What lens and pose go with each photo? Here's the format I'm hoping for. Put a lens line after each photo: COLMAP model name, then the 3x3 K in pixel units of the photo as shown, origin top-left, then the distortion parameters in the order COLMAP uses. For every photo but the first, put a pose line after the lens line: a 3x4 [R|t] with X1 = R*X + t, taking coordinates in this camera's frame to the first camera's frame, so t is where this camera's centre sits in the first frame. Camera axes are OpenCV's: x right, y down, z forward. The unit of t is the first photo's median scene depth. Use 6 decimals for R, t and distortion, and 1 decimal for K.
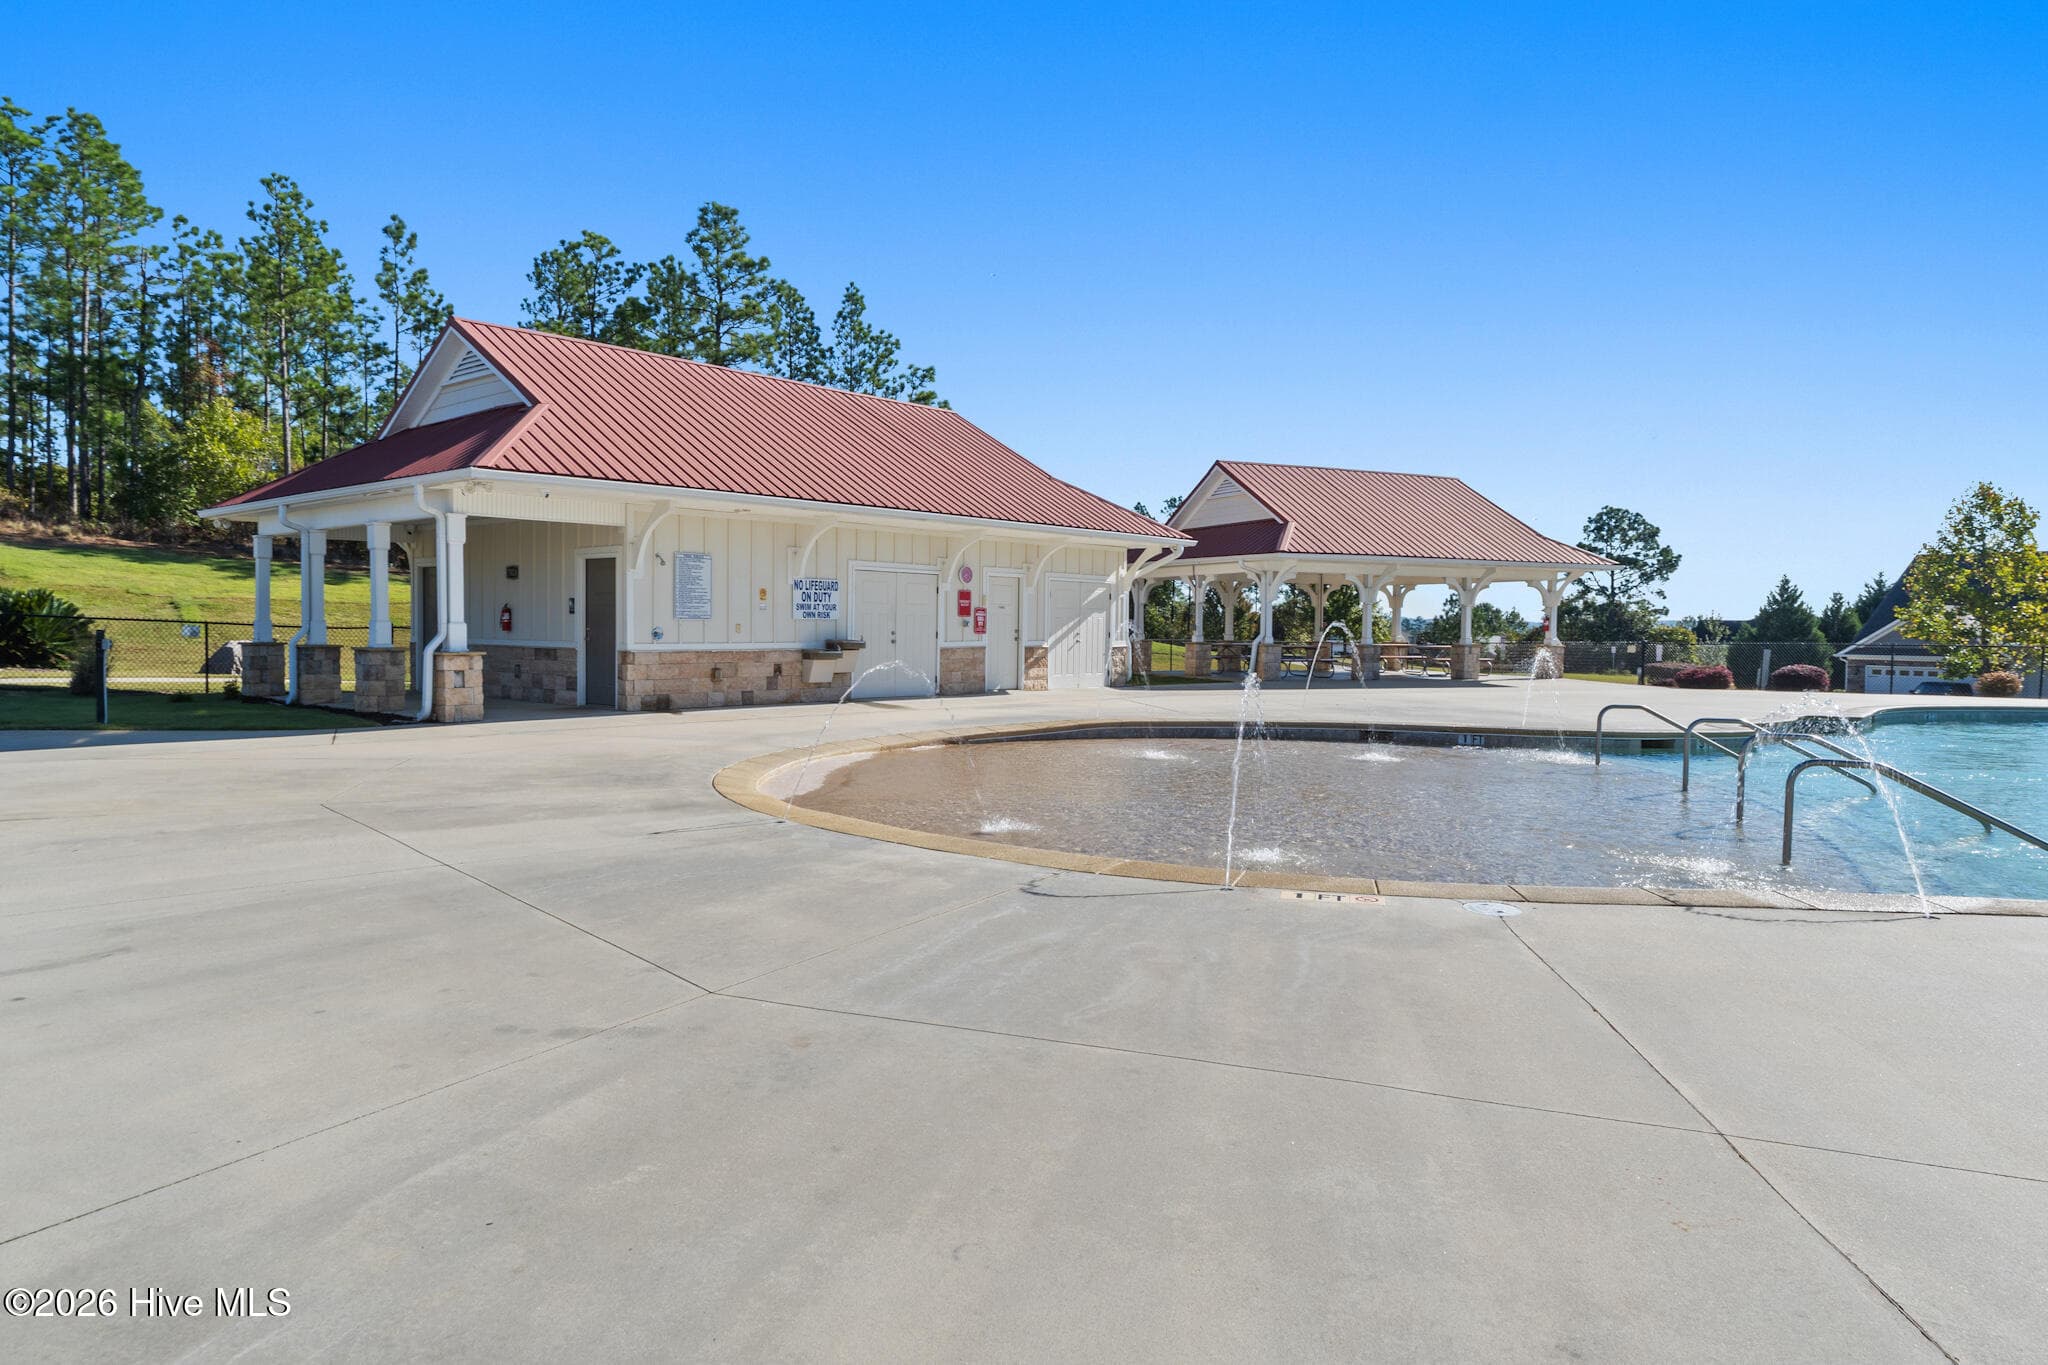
lens RADIAL K [[1259.5, 0, 1022.6], [0, 1259.5, 676.5], [0, 0, 1]] dist [0.001391, 0.000998]
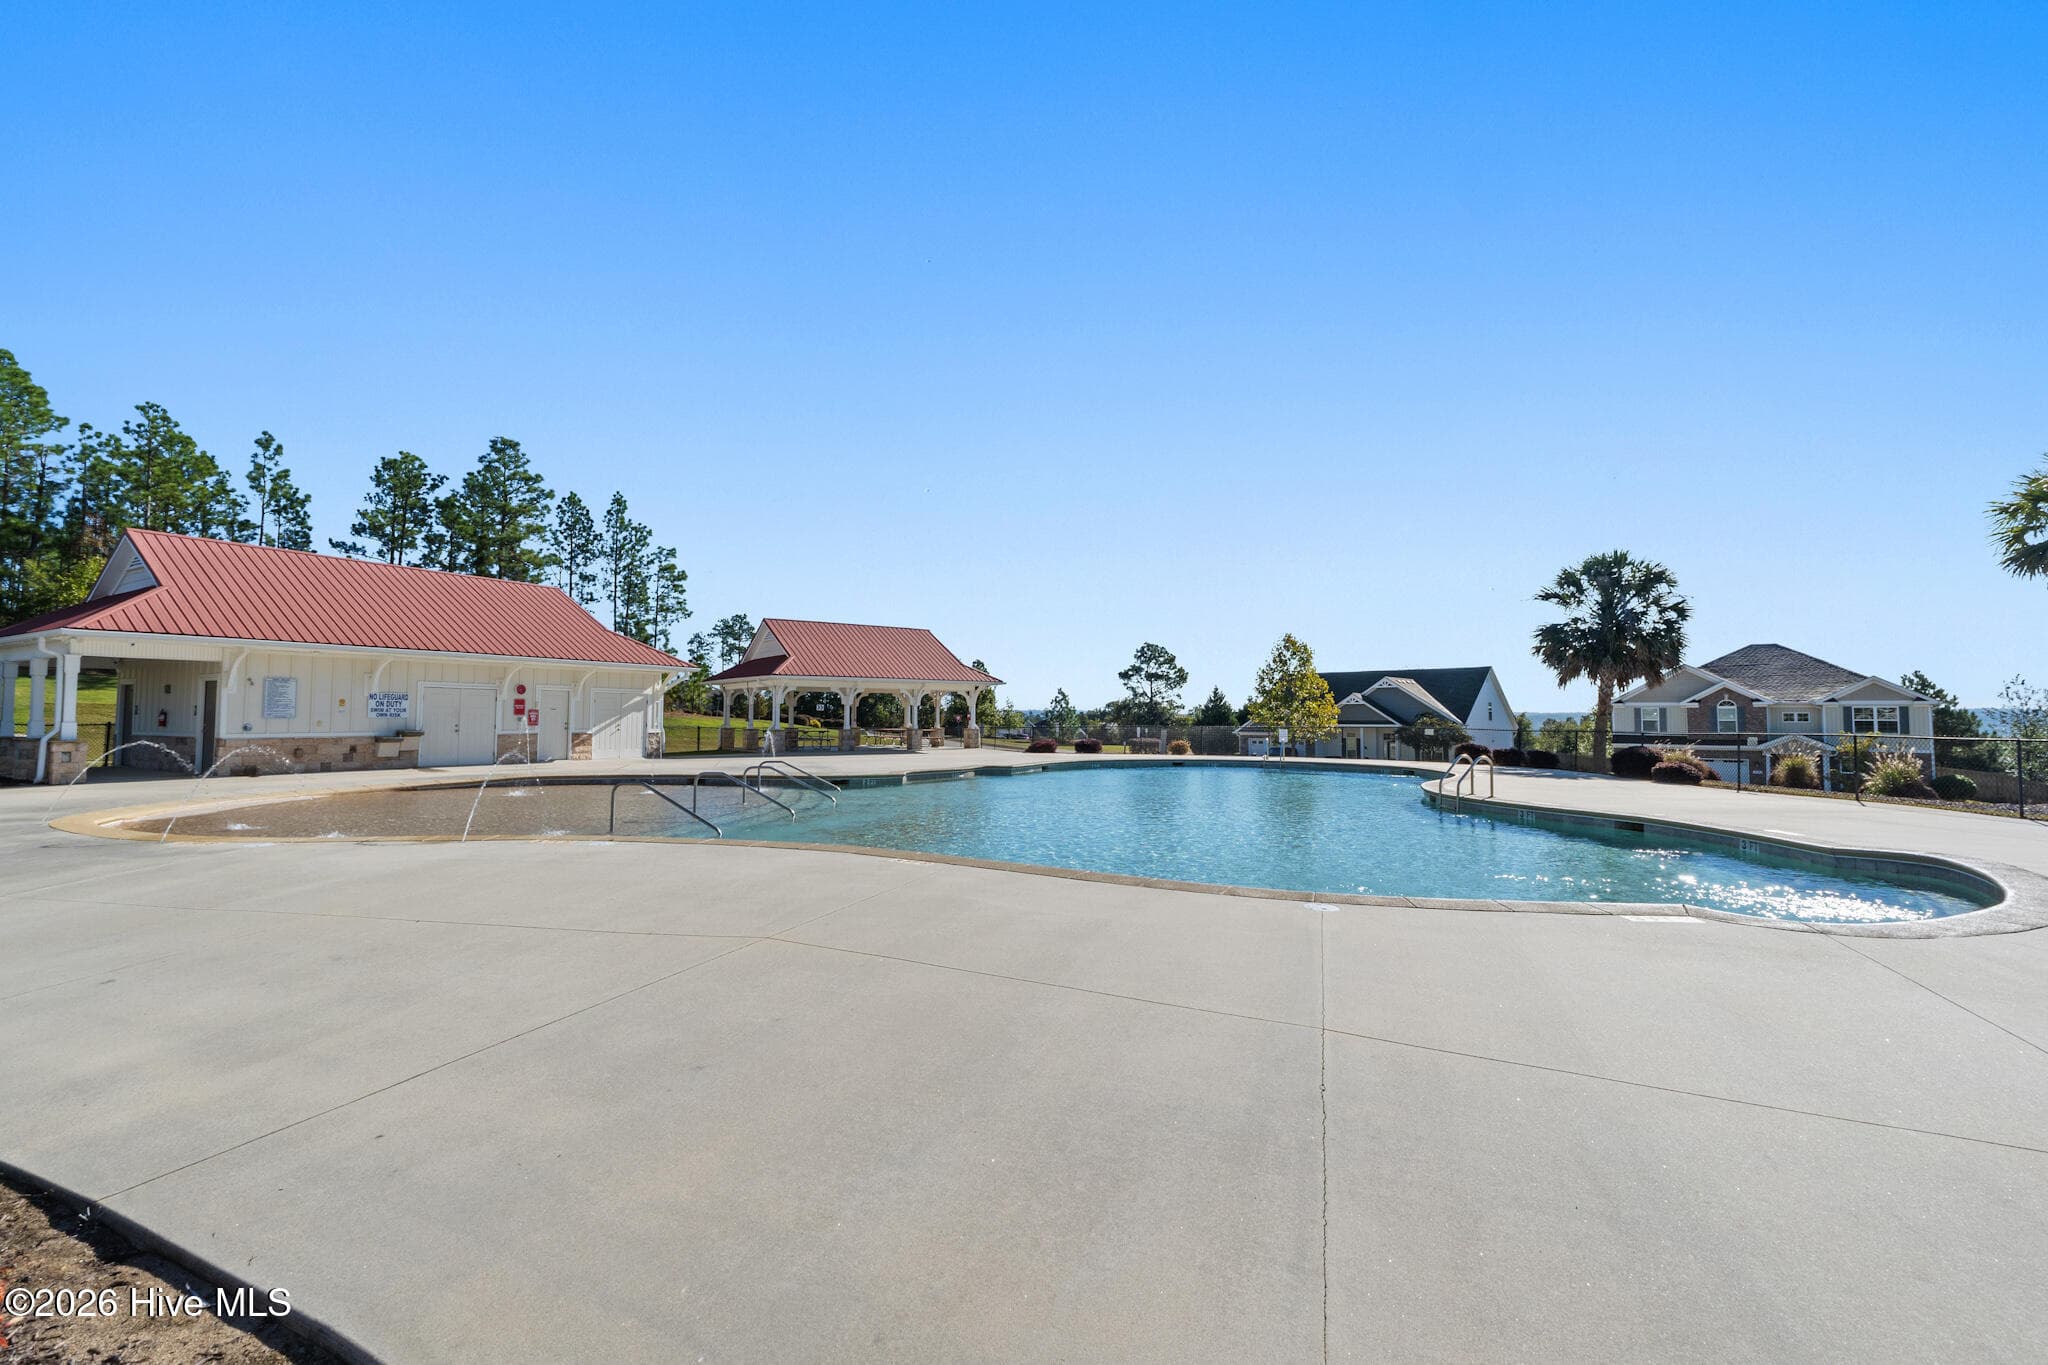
lens RADIAL K [[856.4, 0, 1006.4], [0, 856.4, 679.5], [0, 0, 1]] dist [-0.001884, -0.001853]
pose [[0.979987, 0.001364, 0.199055, 0.141690], [0.015498, 0.996418, -0.083128, 0.003466], [-0.198456, 0.084550, 0.976456, -0.084960]]
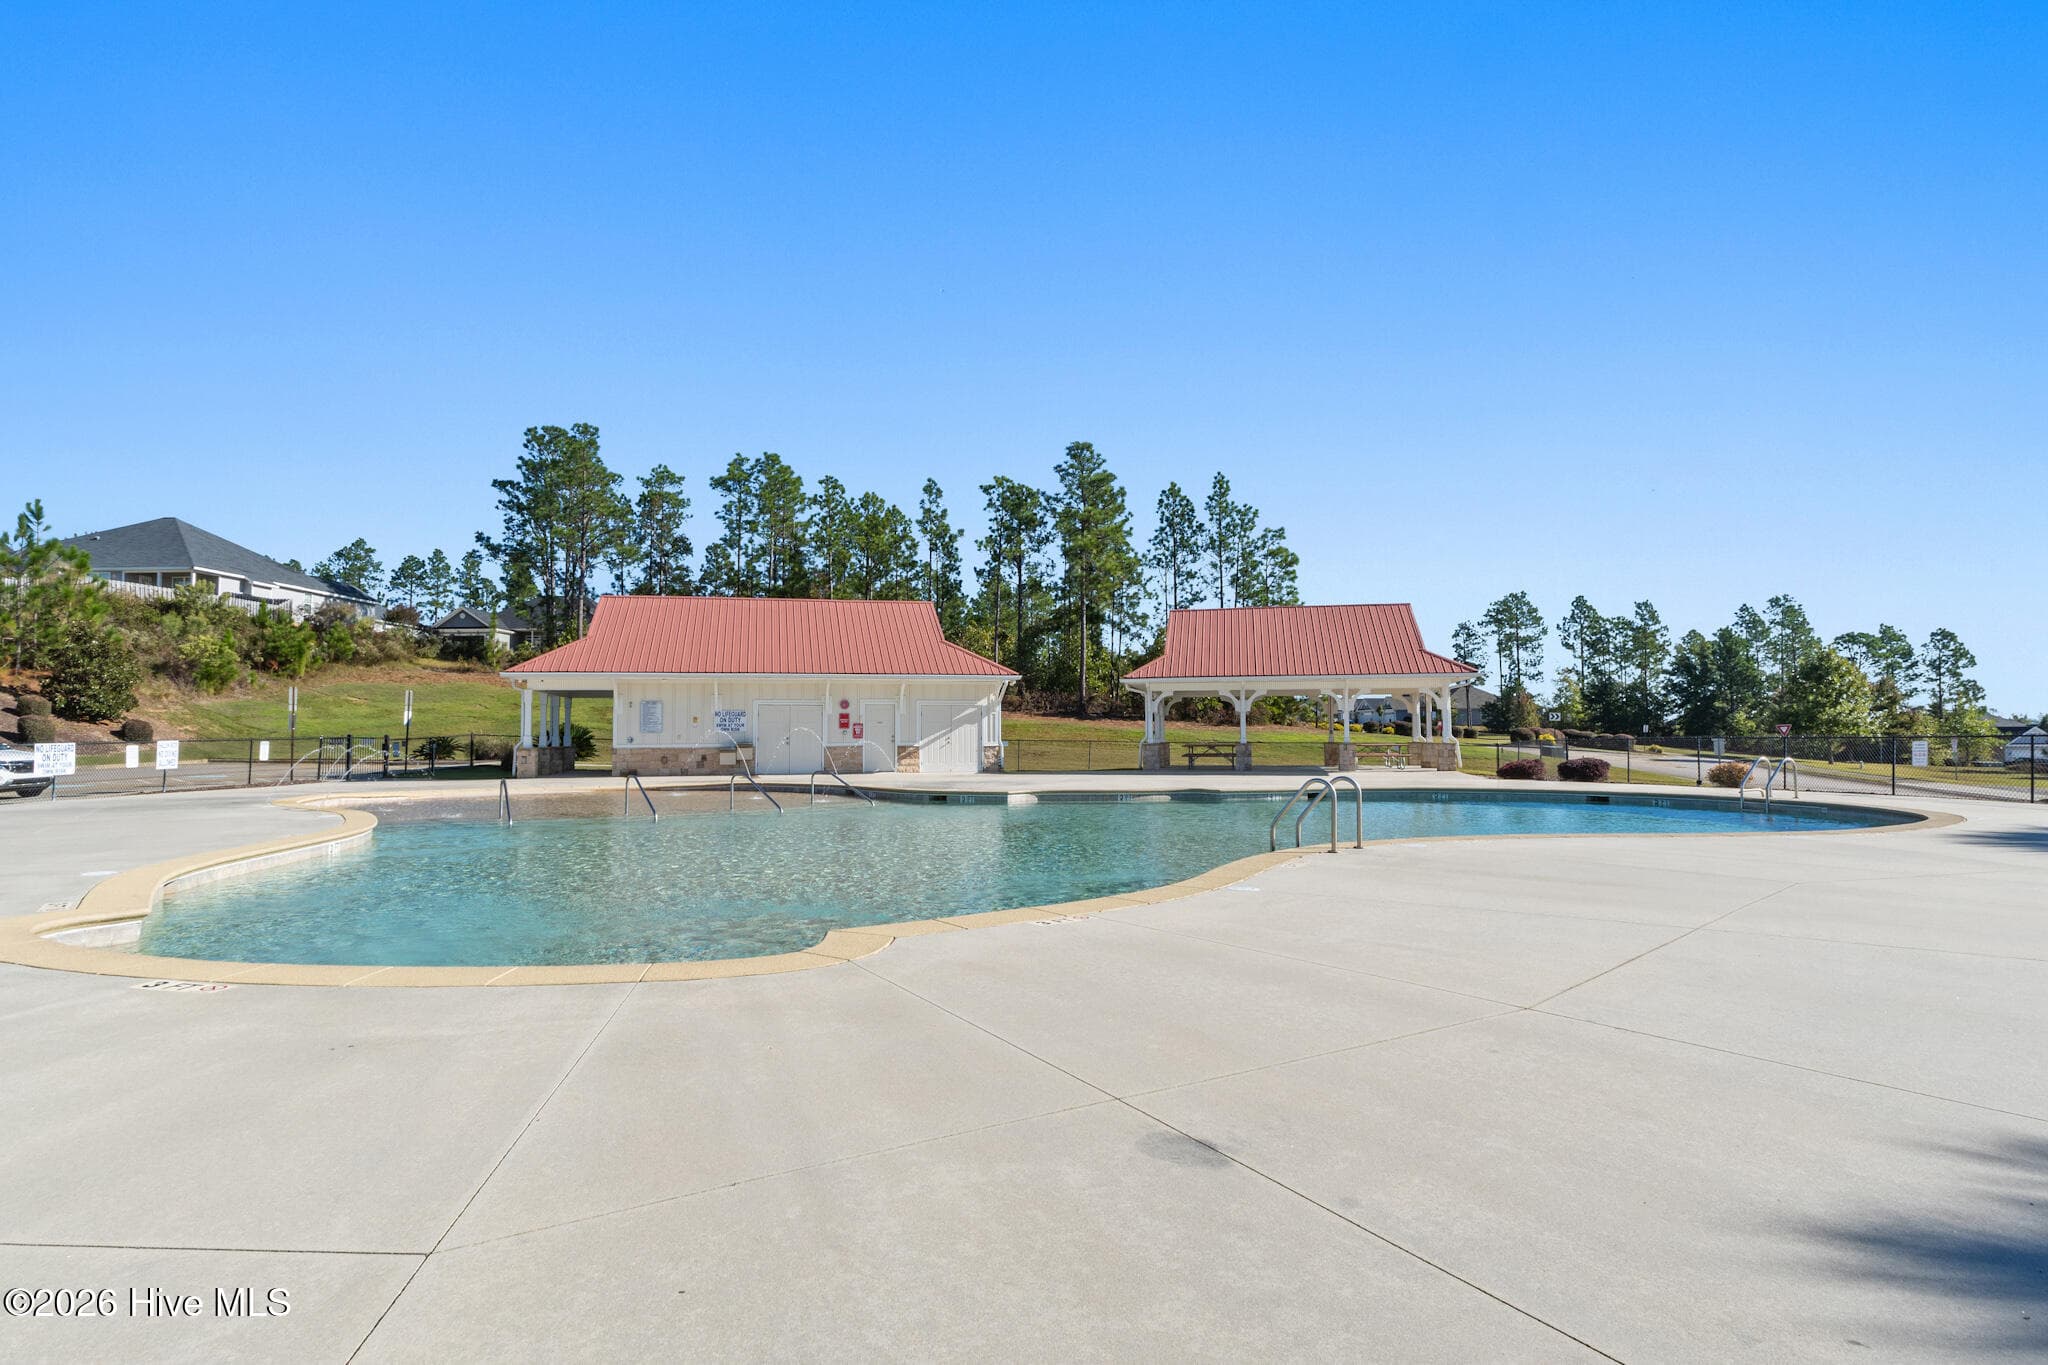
lens RADIAL K [[1099.6, 0, 1006.1], [0, 1099.6, 687.3], [0, 0, 1]] dist [-0.001265, 0.000131]
pose [[0.814302, -0.041177, -0.578979, 0.410031], [-0.009367, 0.996418, -0.084040, 0.008637], [0.580365, 0.073857, 0.811000, -0.042270]]
